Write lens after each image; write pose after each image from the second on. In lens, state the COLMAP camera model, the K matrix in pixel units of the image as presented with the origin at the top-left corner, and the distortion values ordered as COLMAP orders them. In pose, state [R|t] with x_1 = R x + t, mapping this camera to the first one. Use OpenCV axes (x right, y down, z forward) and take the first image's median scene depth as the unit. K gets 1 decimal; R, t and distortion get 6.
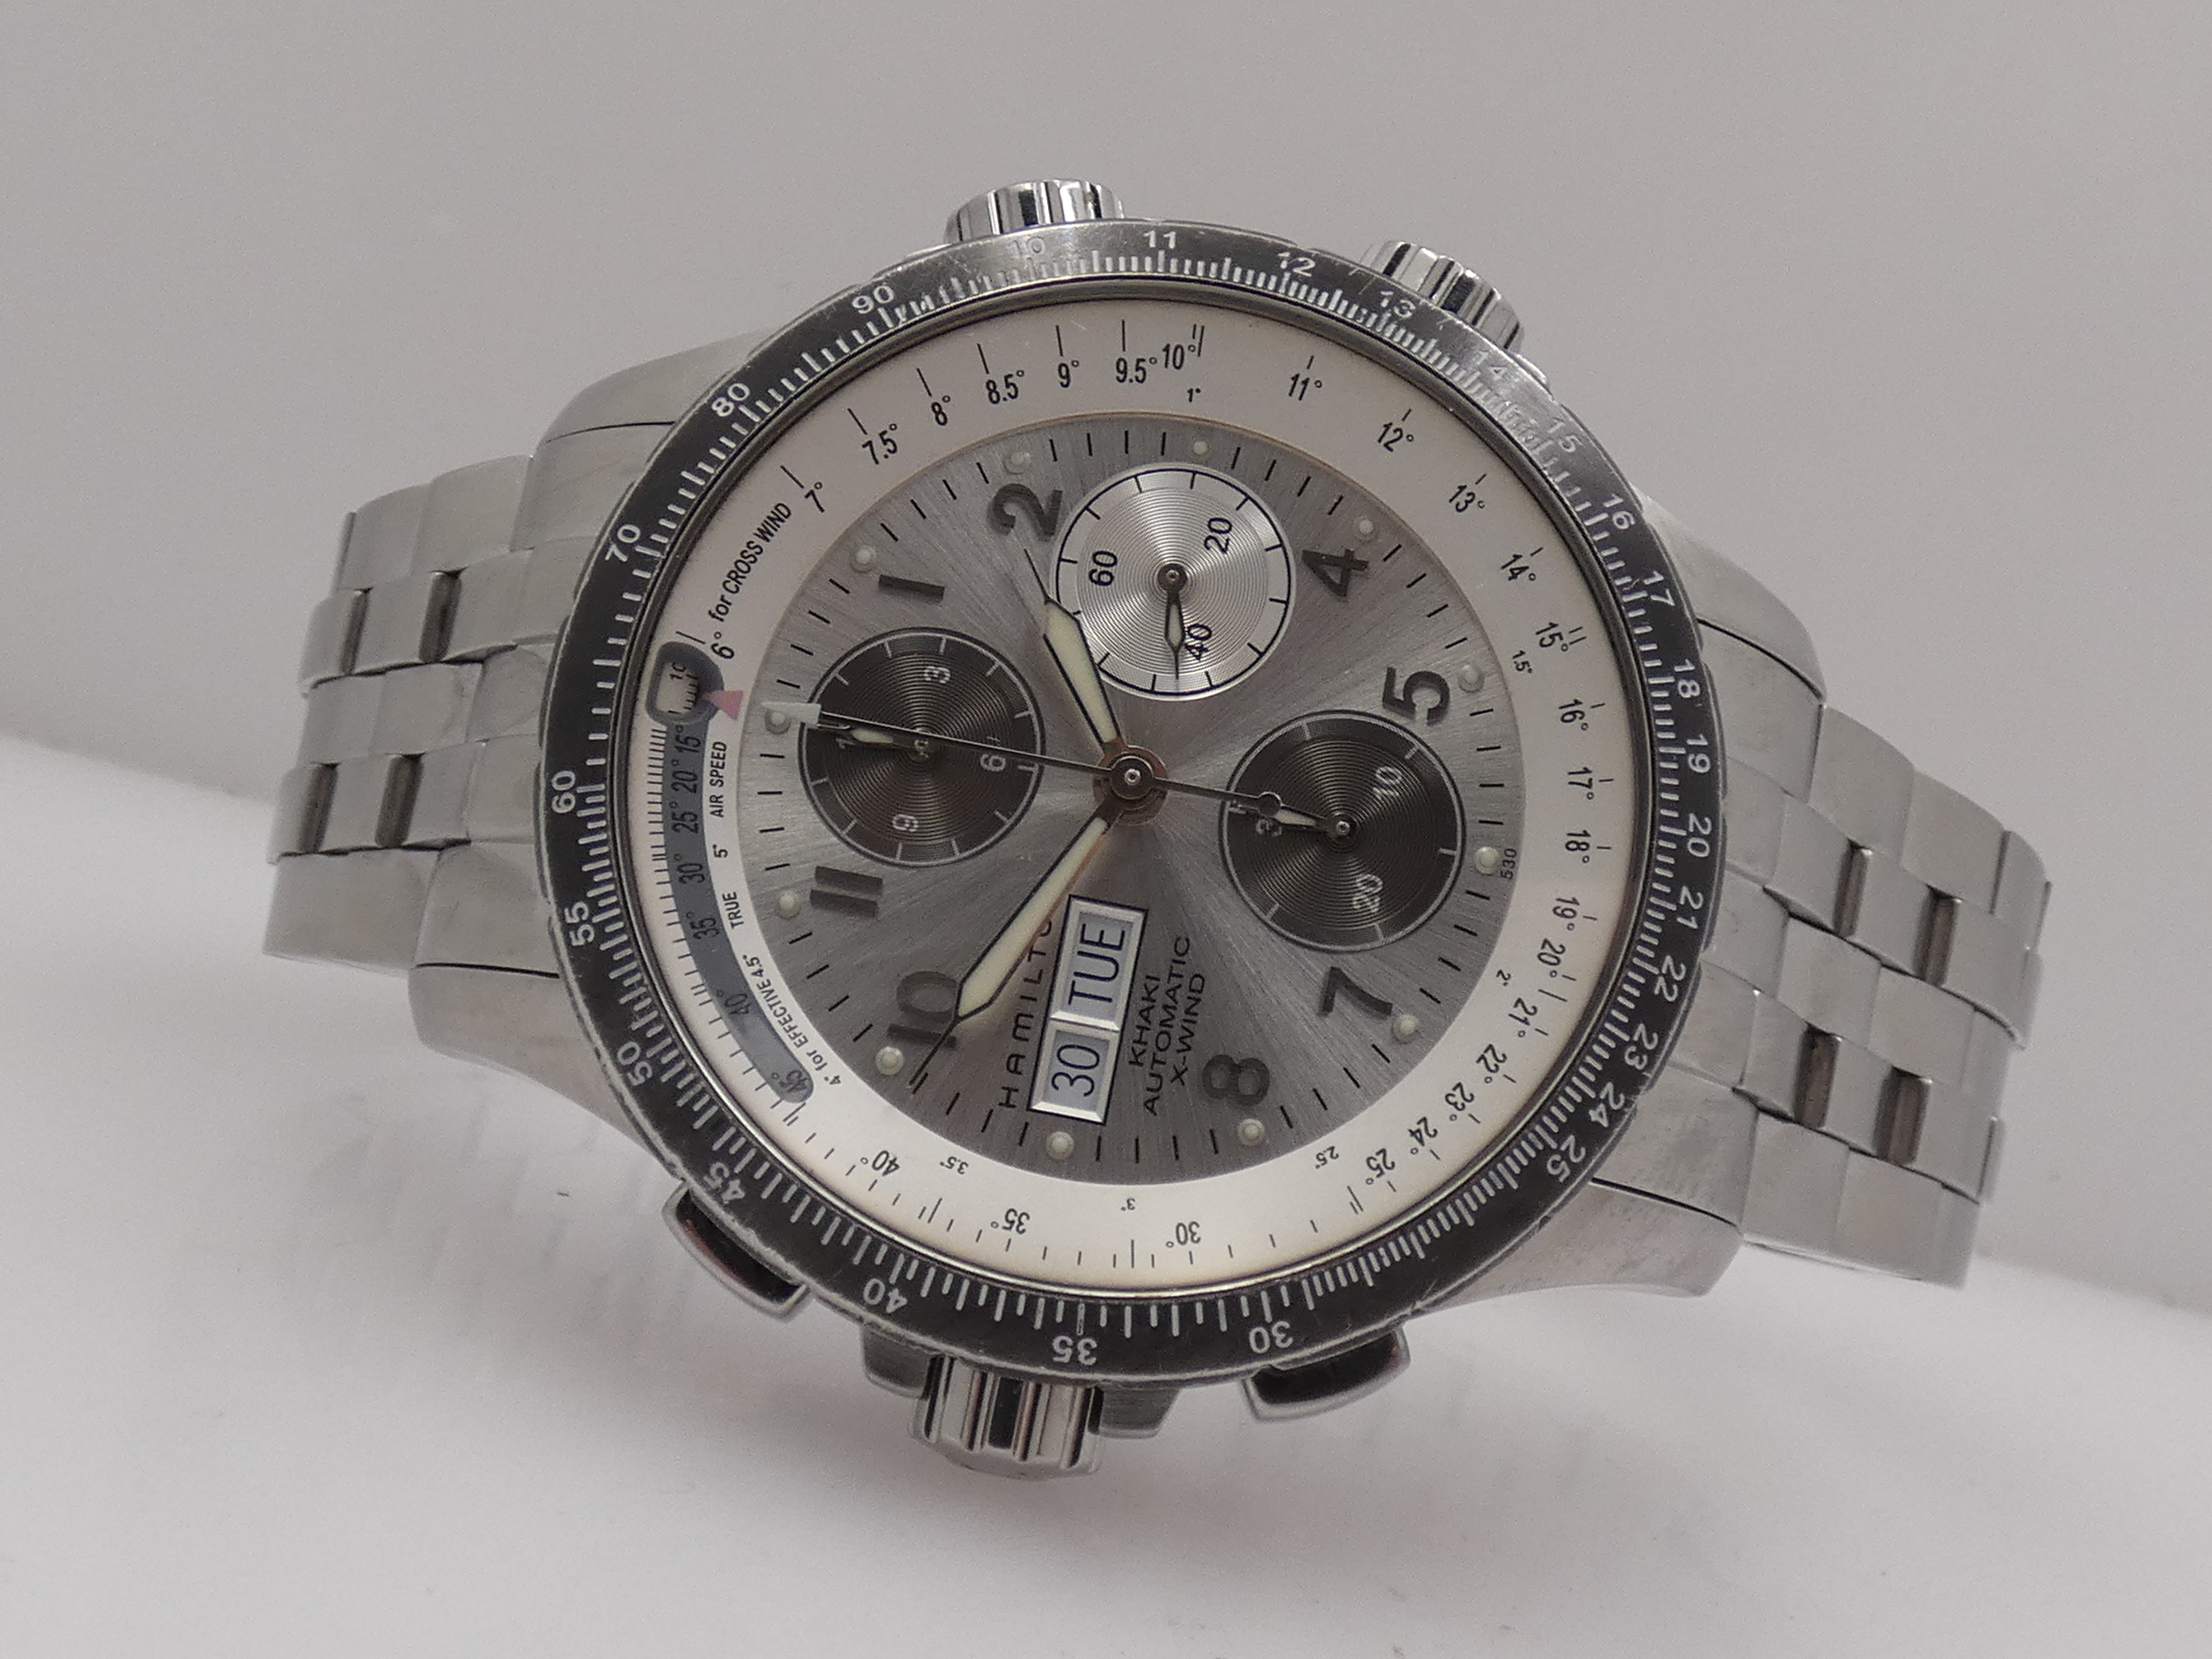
lens RADIAL K [[3021.0, 0, 1106.0], [0, 3021.0, 829.5], [0, 0, 1]] dist [-0.013071, 0.049032]
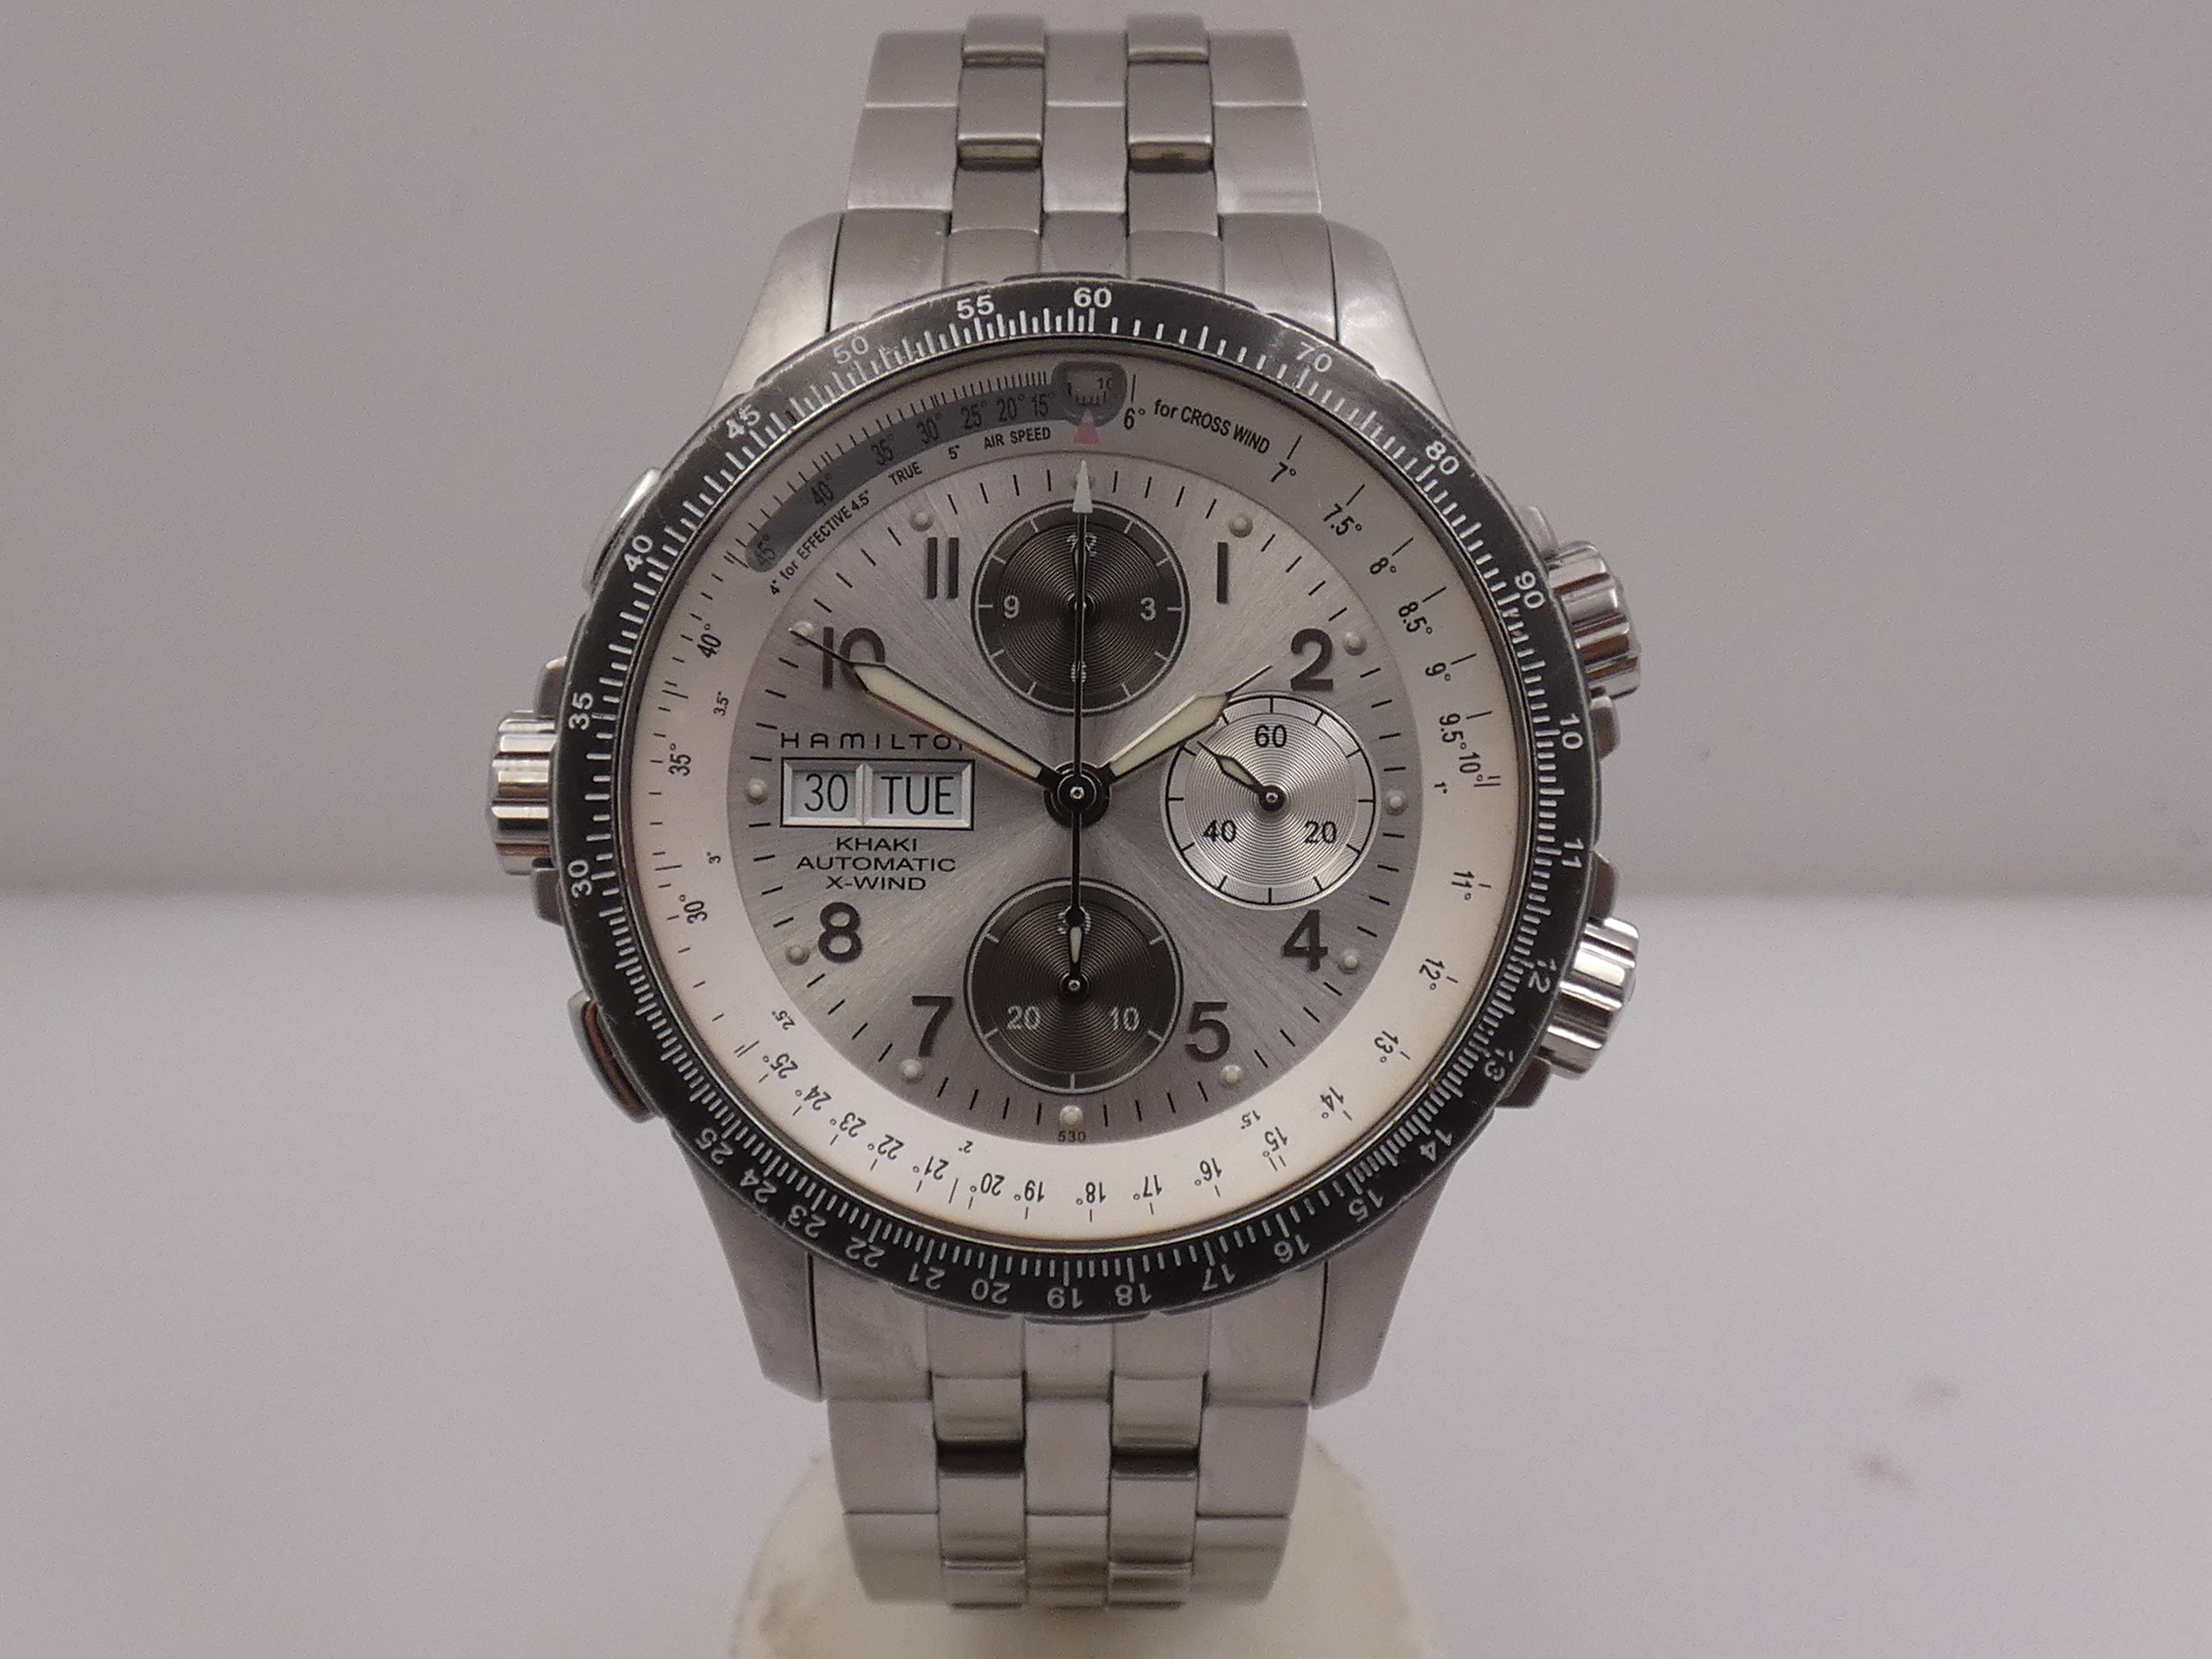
lens RADIAL K [[3021.0, 0, 1106.0], [0, 3021.0, 829.5], [0, 0, 1]] dist [-0.013071, 0.049032]
pose [[0.177204, 0.983135, -0.045222, 0.074544], [-0.968612, 0.182356, 0.168926, -0.215654], [0.174324, 0.013868, 0.984591, -0.113743]]
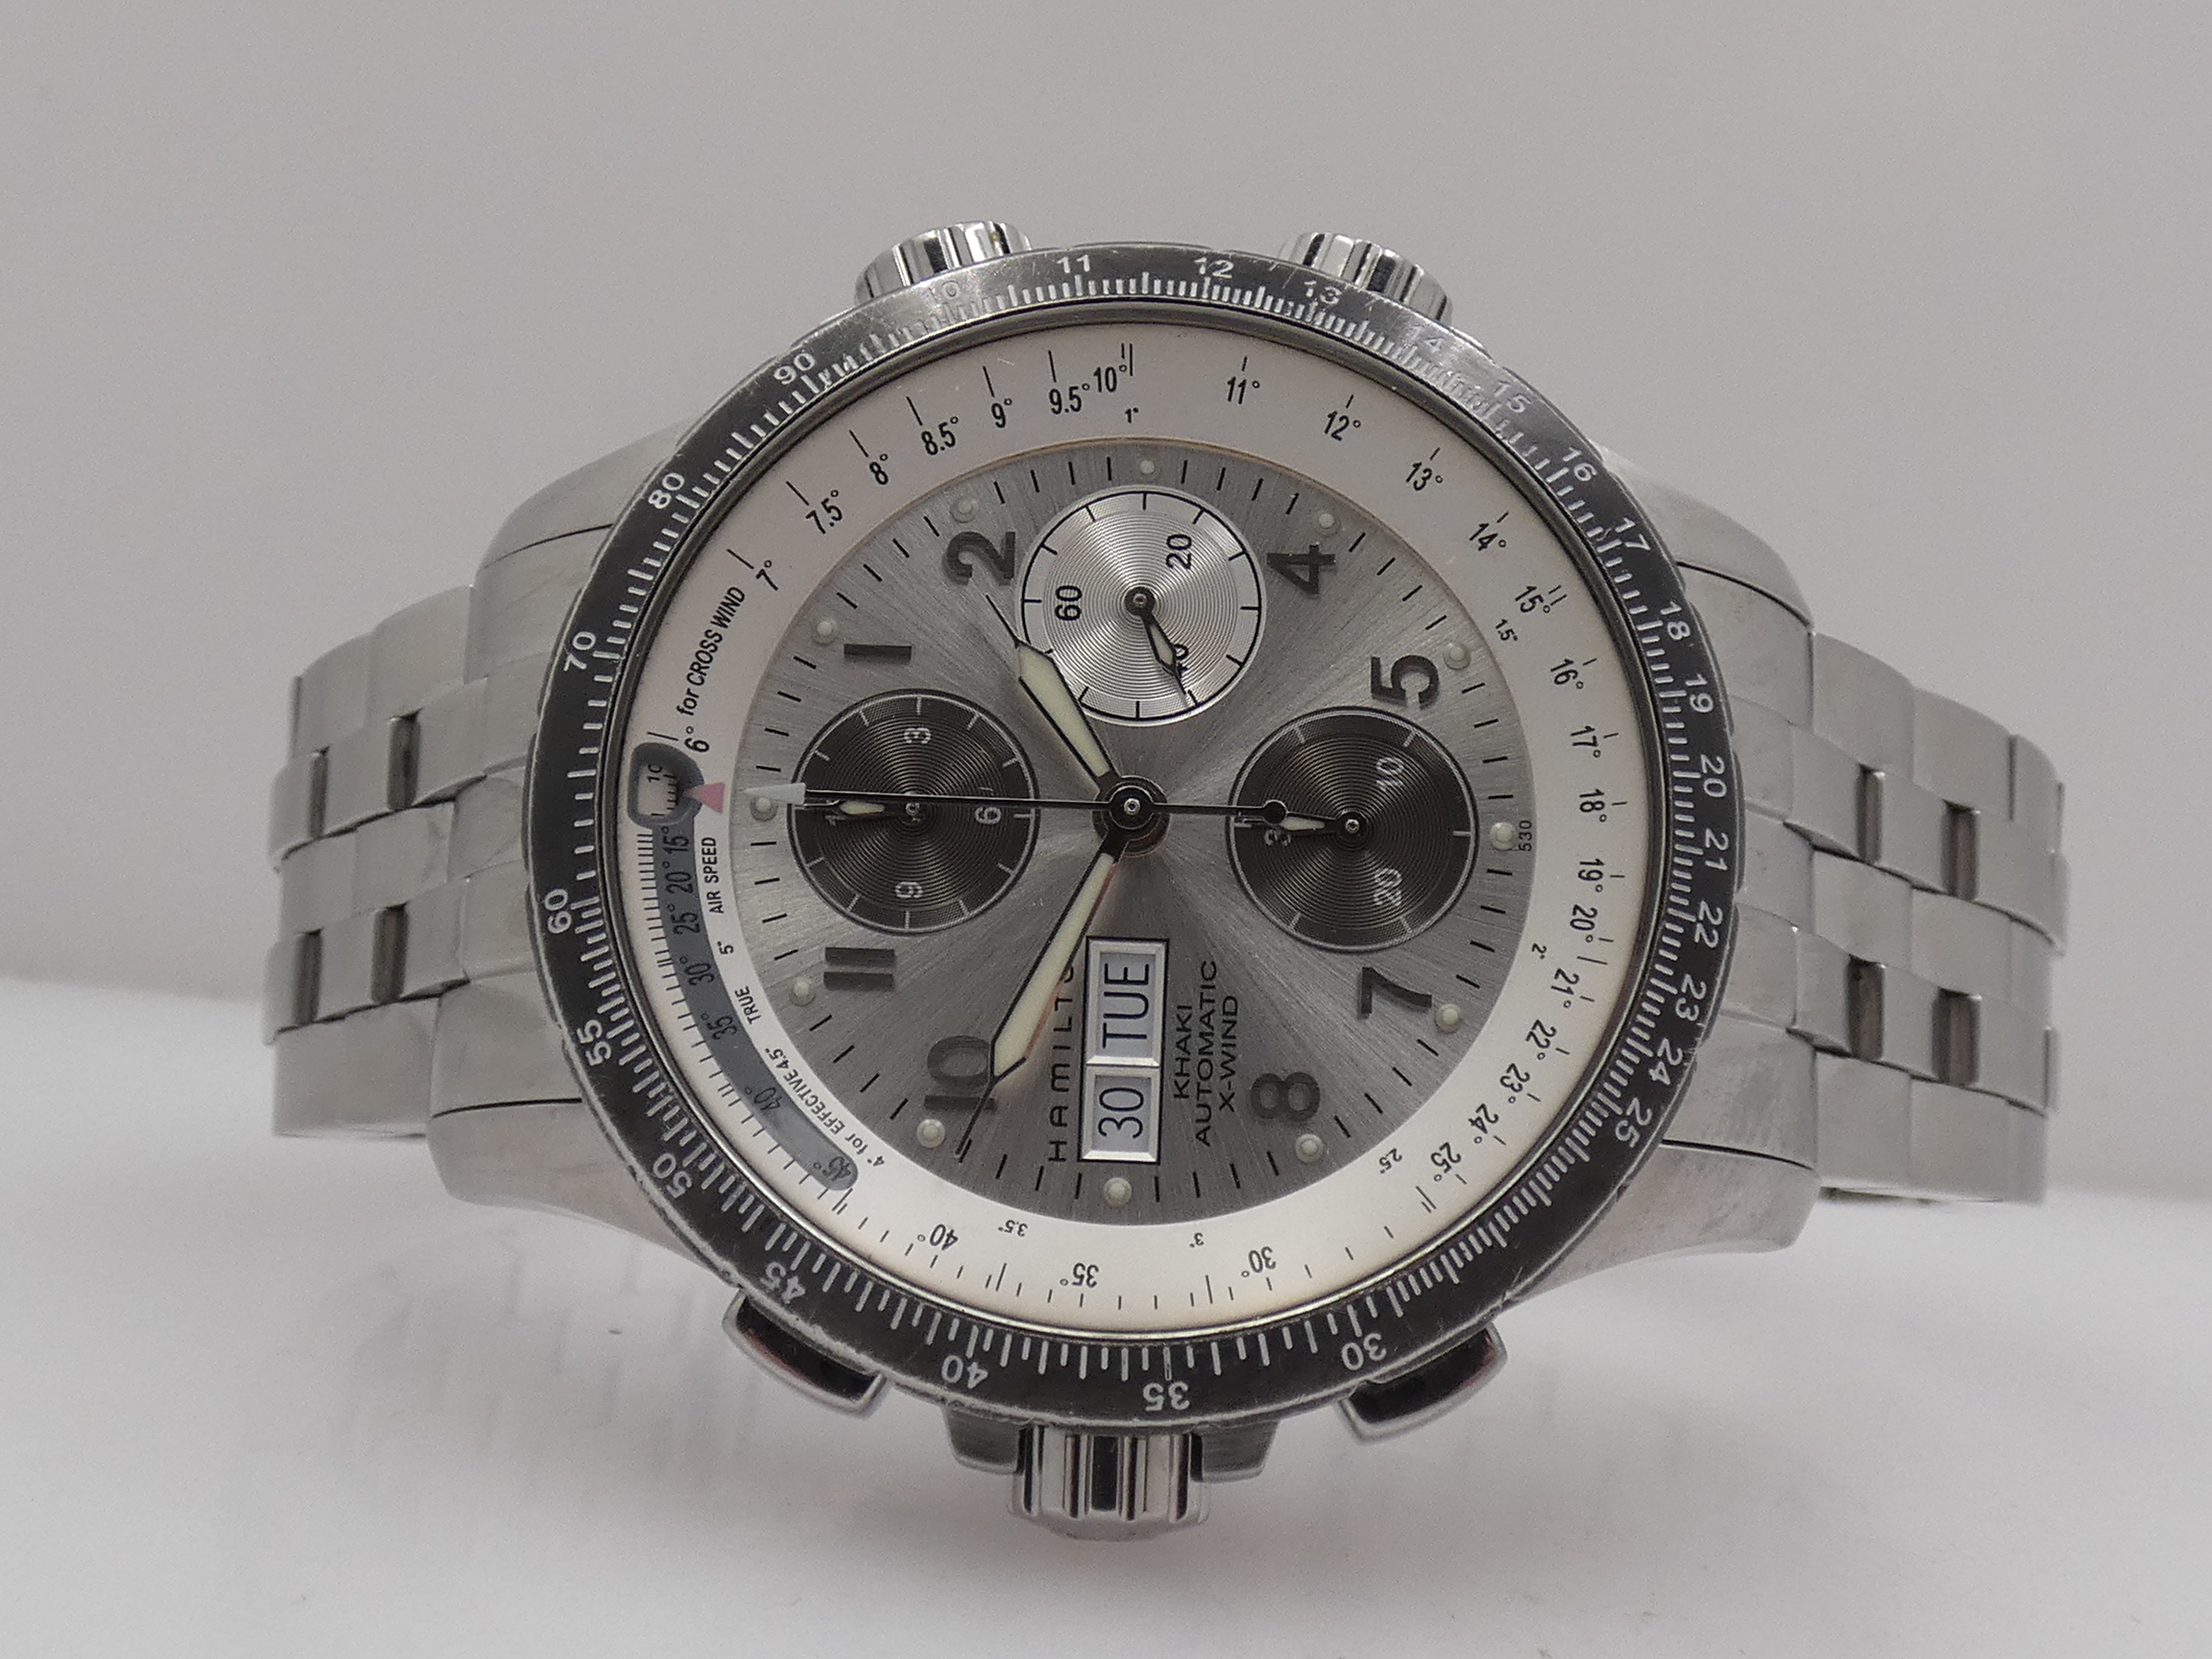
lens RADIAL K [[3021.0, 0, 1106.0], [0, 3021.0, 829.5], [0, 0, 1]] dist [-0.013071, 0.049032]
pose [[0.987899, -0.154546, 0.013087, -0.013421], [0.154891, 0.987423, -0.031685, 0.019491], [-0.008026, 0.033329, 0.999412, 0.024021]]
